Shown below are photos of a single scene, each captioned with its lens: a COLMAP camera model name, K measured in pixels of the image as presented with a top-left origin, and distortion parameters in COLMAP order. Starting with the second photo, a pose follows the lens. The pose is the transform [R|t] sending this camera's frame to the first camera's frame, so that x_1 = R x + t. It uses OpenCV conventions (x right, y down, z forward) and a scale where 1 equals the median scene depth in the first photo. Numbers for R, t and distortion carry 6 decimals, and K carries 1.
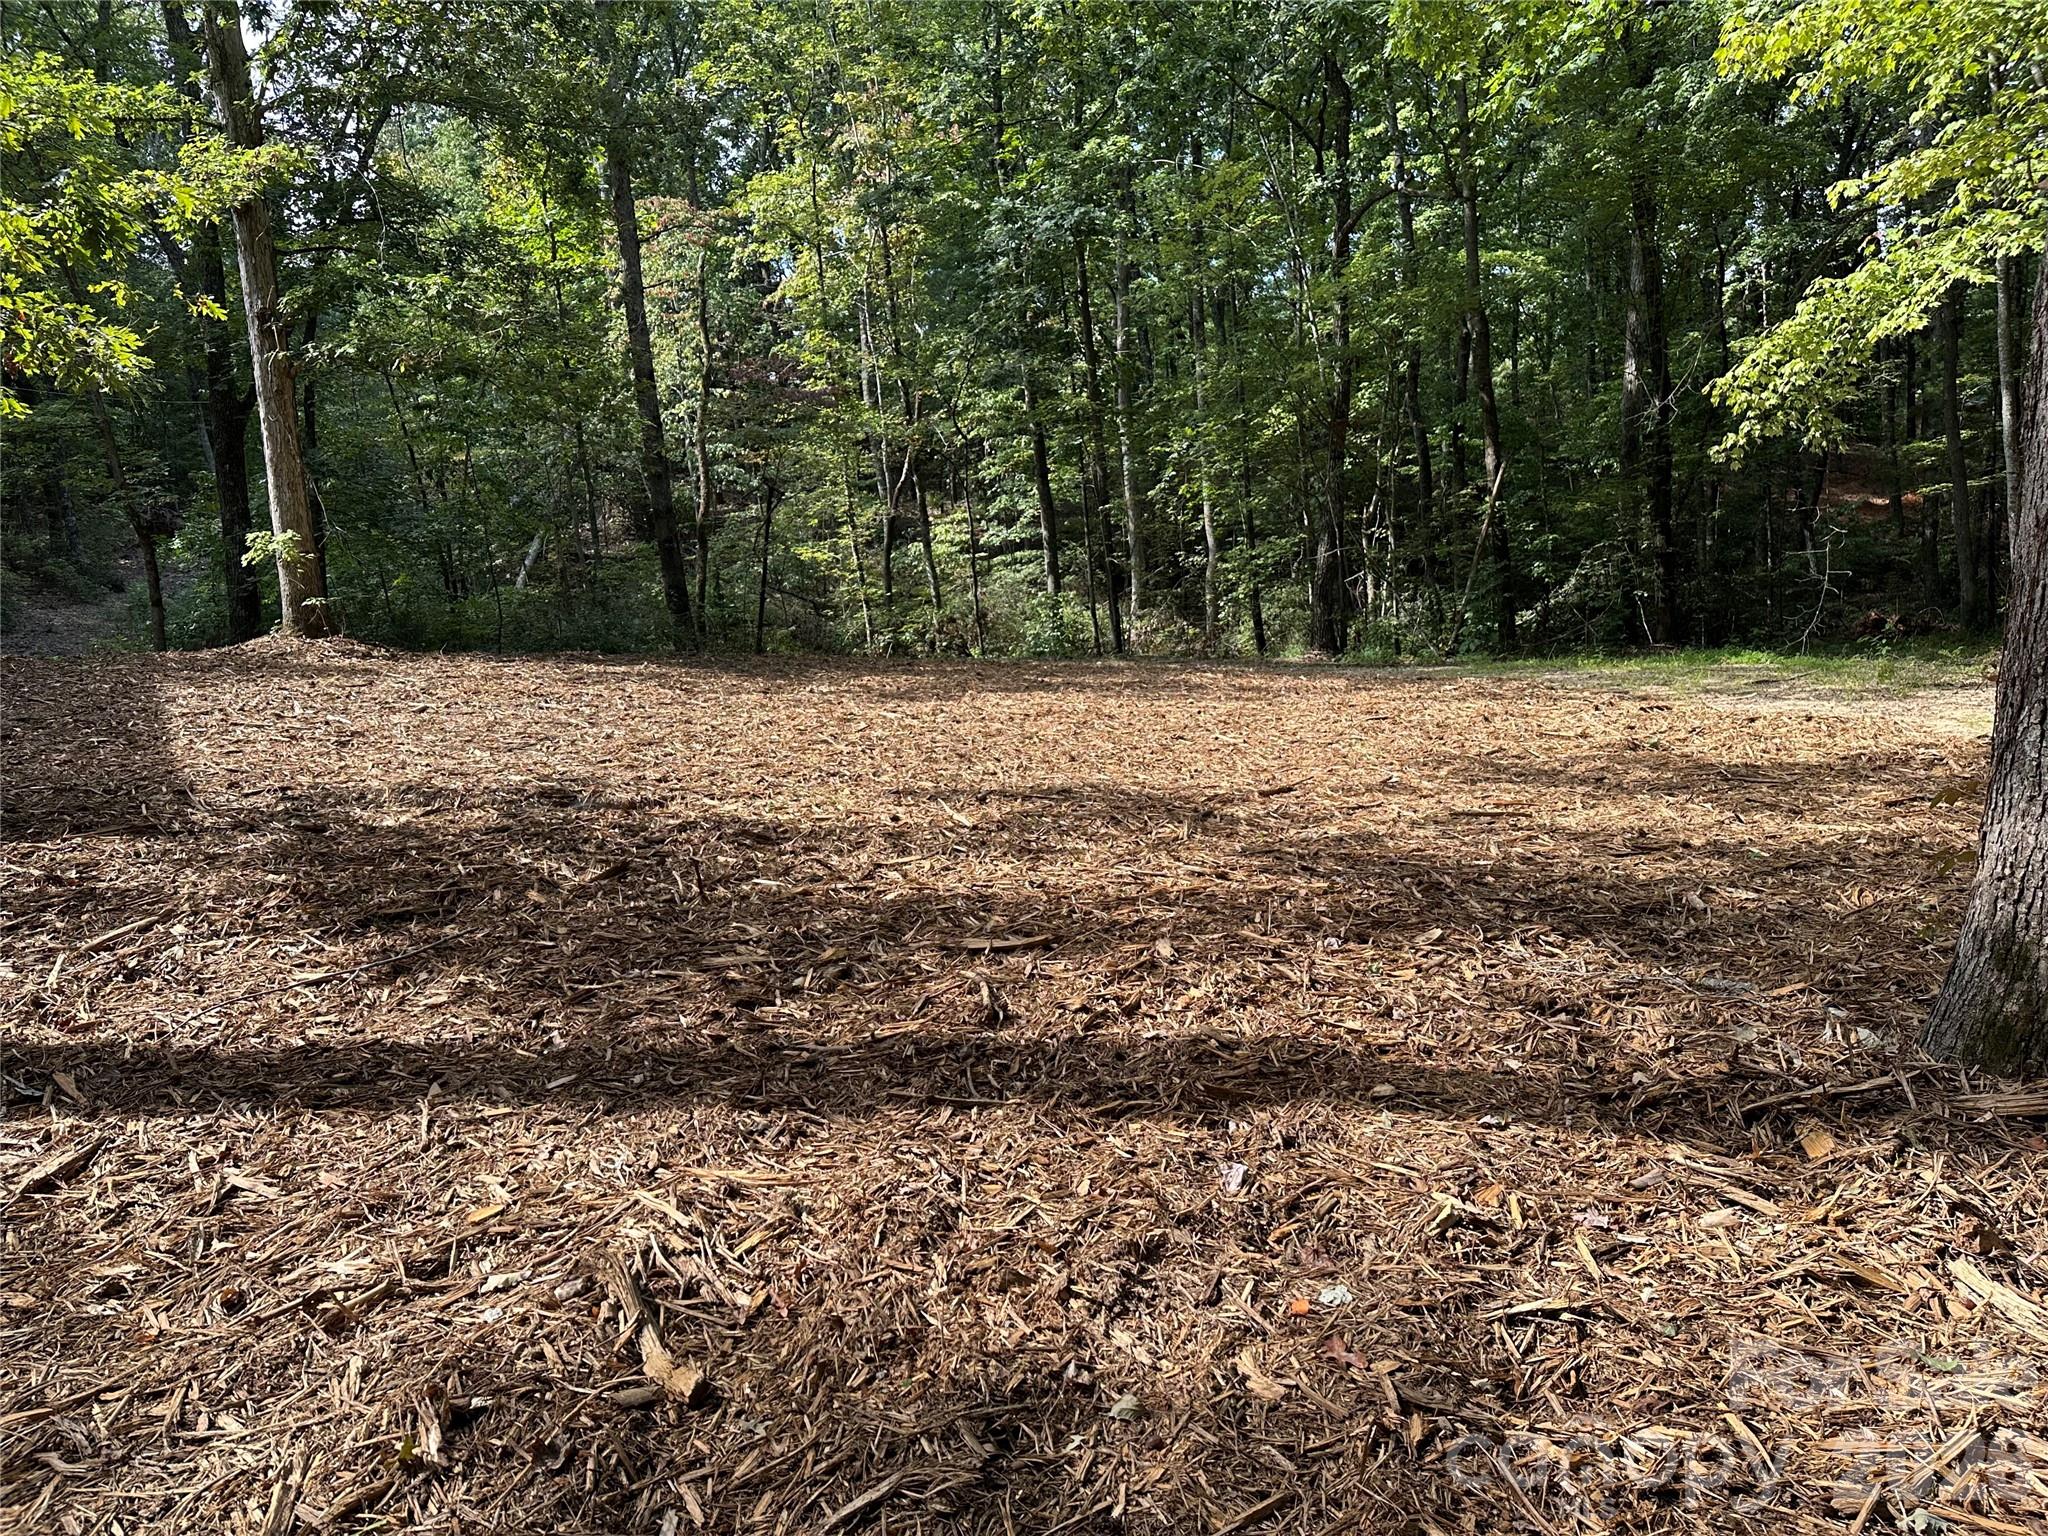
lens RADIAL K [[1460.3, 0, 1030.9], [0, 1460.3, 705.7], [0, 0, 1]] dist [0.066010, -0.053884]
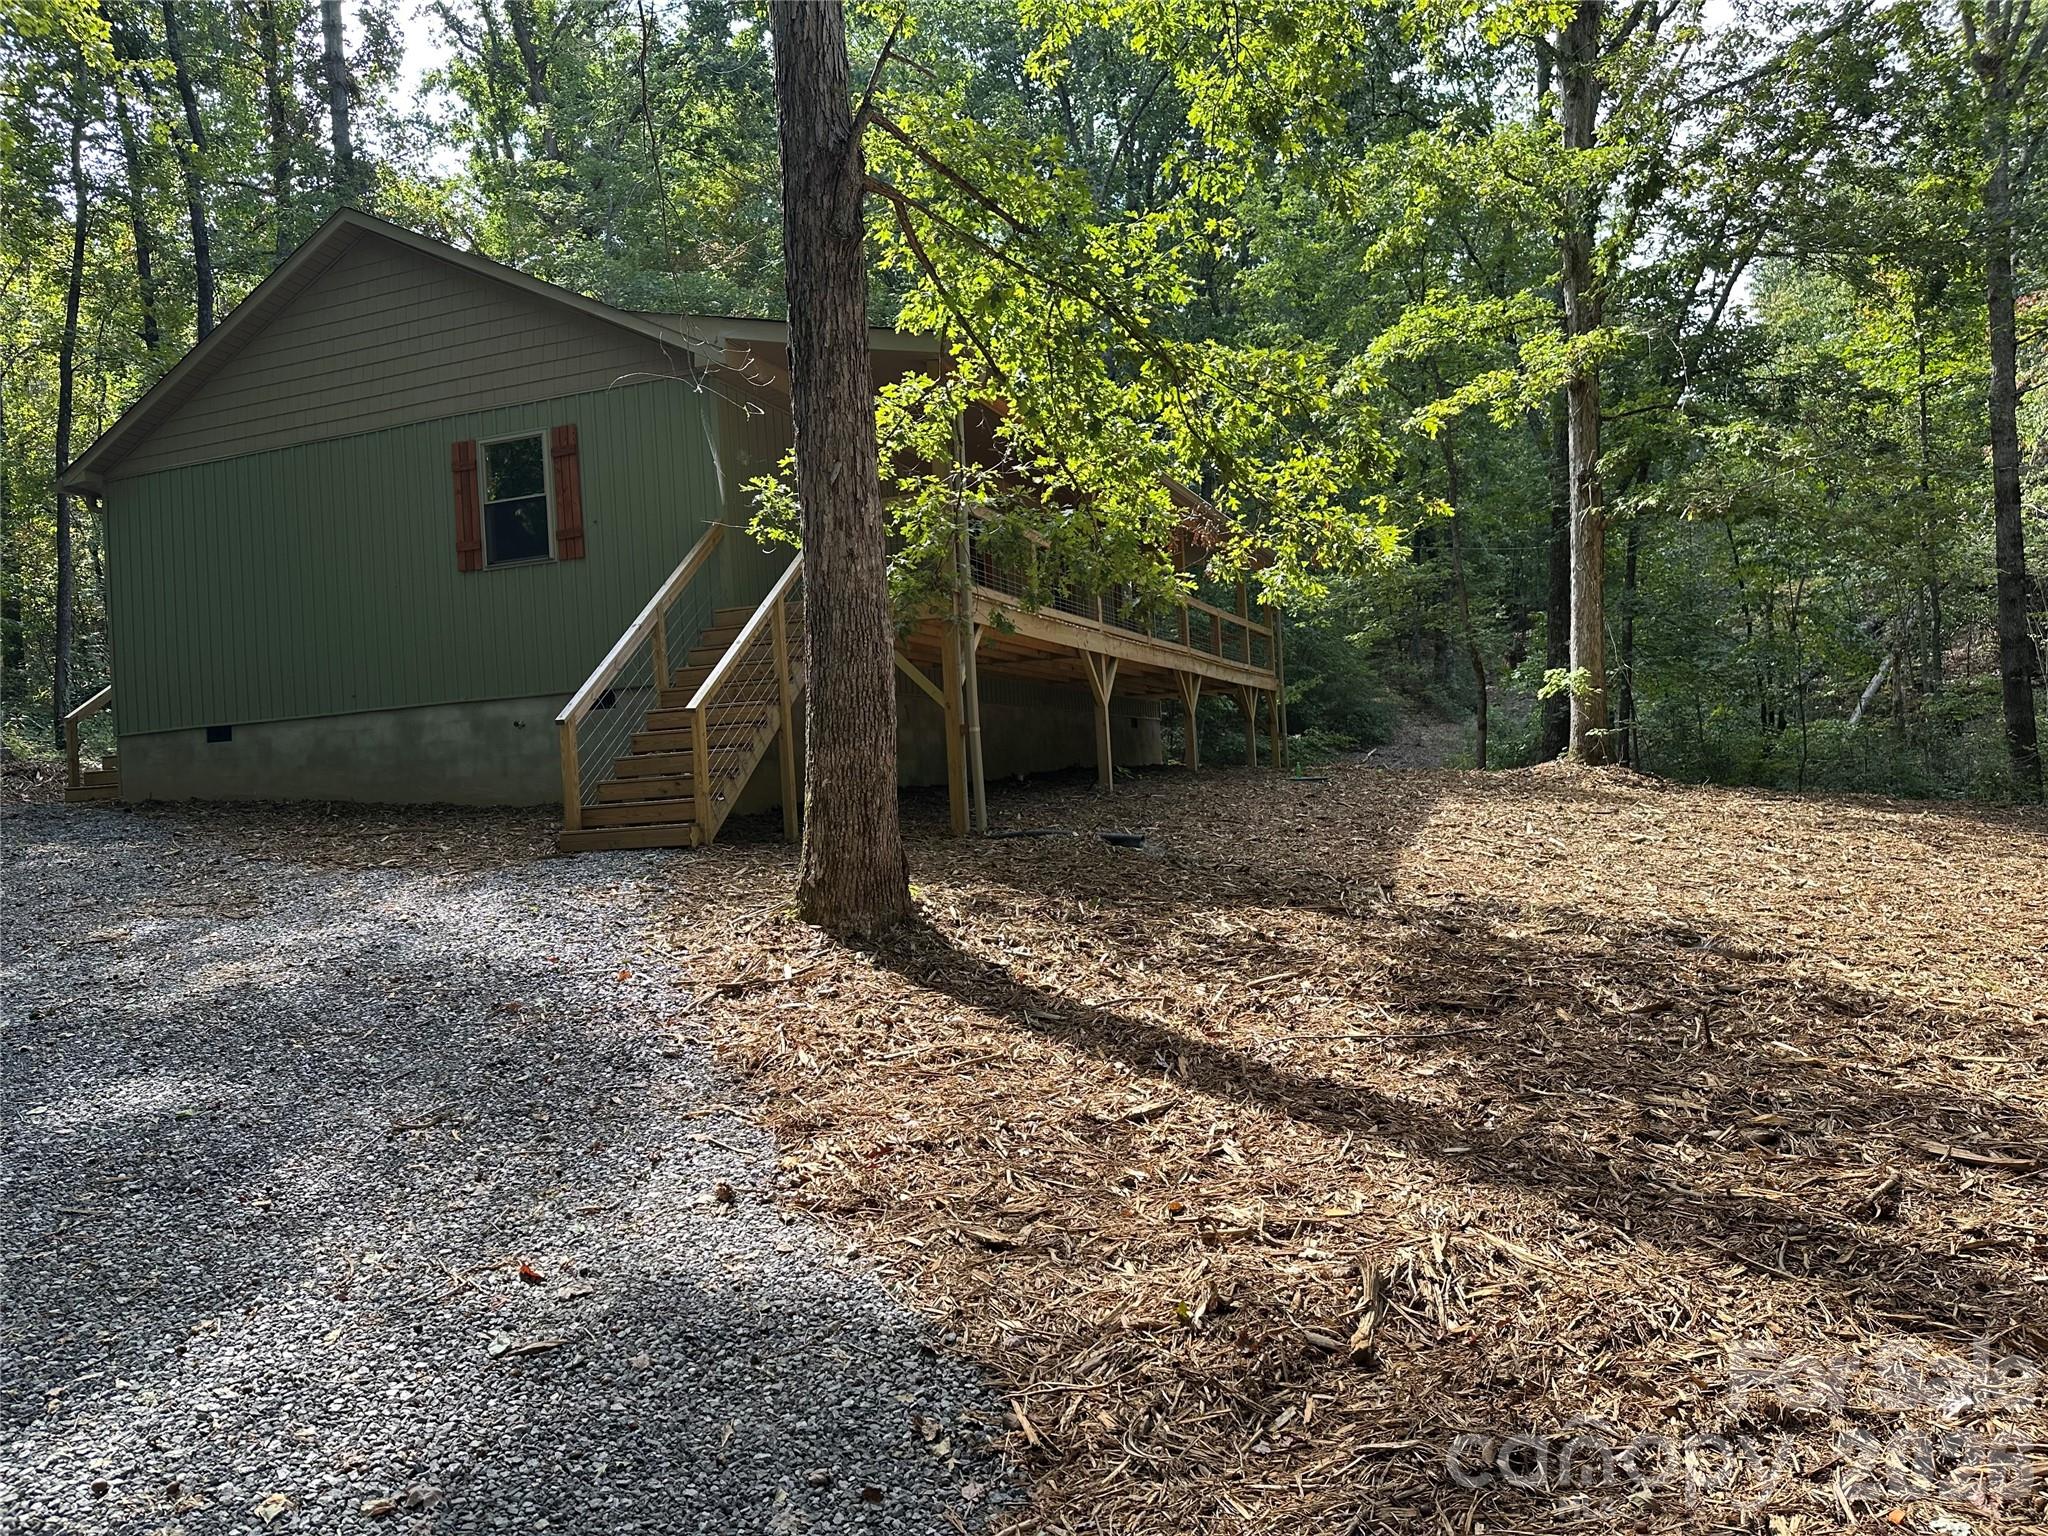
lens RADIAL K [[1460.3, 0, 1030.9], [0, 1460.3, 705.7], [0, 0, 1]] dist [0.066010, -0.053884]
pose [[0.644090, 0.030147, -0.764356, 0.380873], [-0.093381, 0.994849, -0.039450, -0.036627], [0.759229, 0.096786, 0.643587, -0.115376]]
